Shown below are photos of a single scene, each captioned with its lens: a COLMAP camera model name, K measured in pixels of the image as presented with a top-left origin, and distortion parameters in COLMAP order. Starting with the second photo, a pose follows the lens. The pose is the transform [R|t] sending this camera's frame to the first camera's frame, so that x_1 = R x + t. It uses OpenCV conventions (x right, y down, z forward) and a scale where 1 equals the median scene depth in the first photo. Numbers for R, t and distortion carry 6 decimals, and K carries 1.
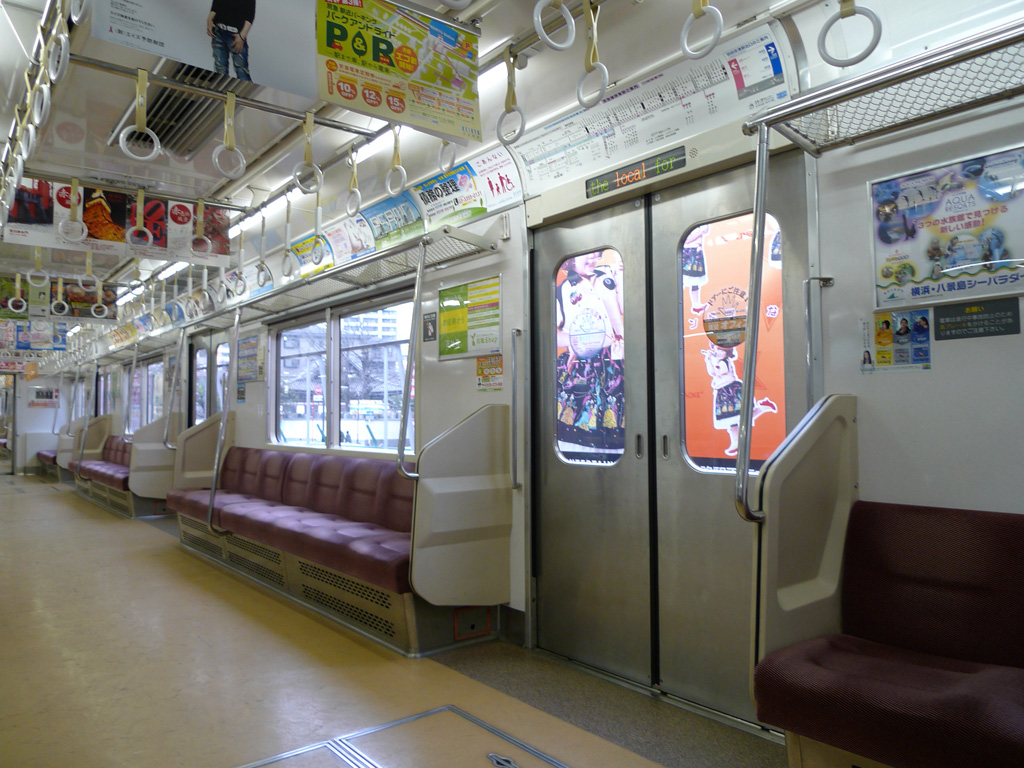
lens RADIAL K [[729.7, 0, 512.6], [0, 729.7, 383.9], [0, 0, 1]] dist [-0.041228, 0.005117]
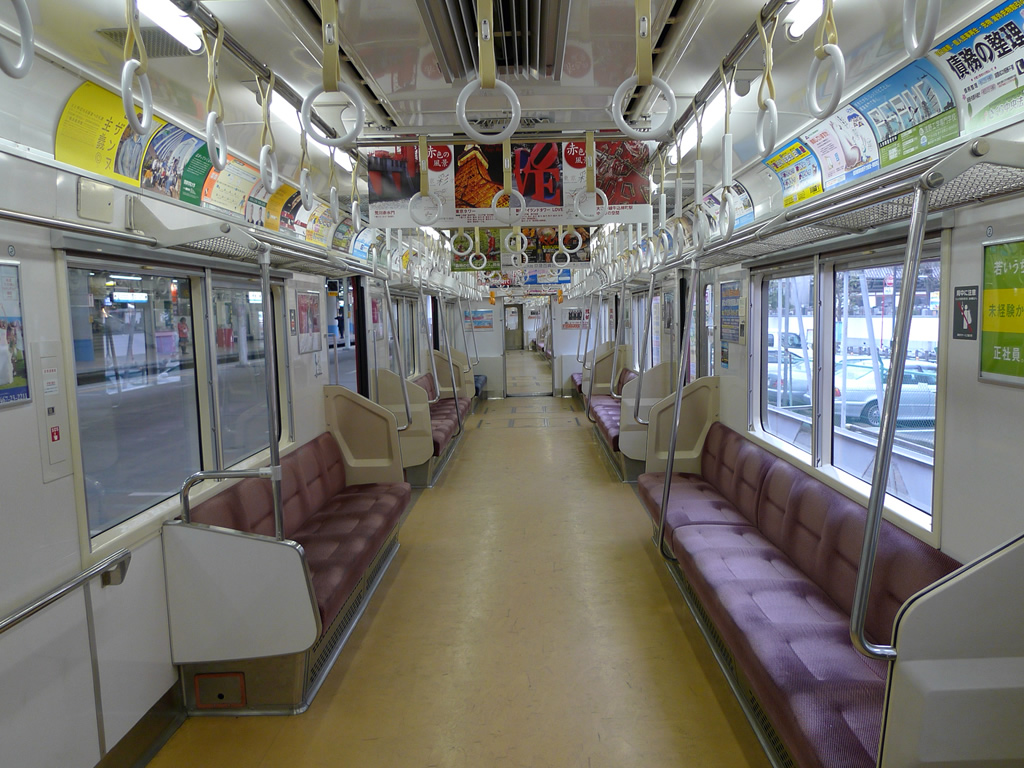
lens RADIAL K [[826.7, 0, 544.6], [0, 826.7, 411.4], [0, 0, 1]] dist [-0.017936, -0.012072]
pose [[0.790095, 0.058578, -0.610179, 0.014482], [0.044364, 0.987349, 0.152232, -0.103052], [0.611376, -0.147348, 0.777501, 0.297686]]
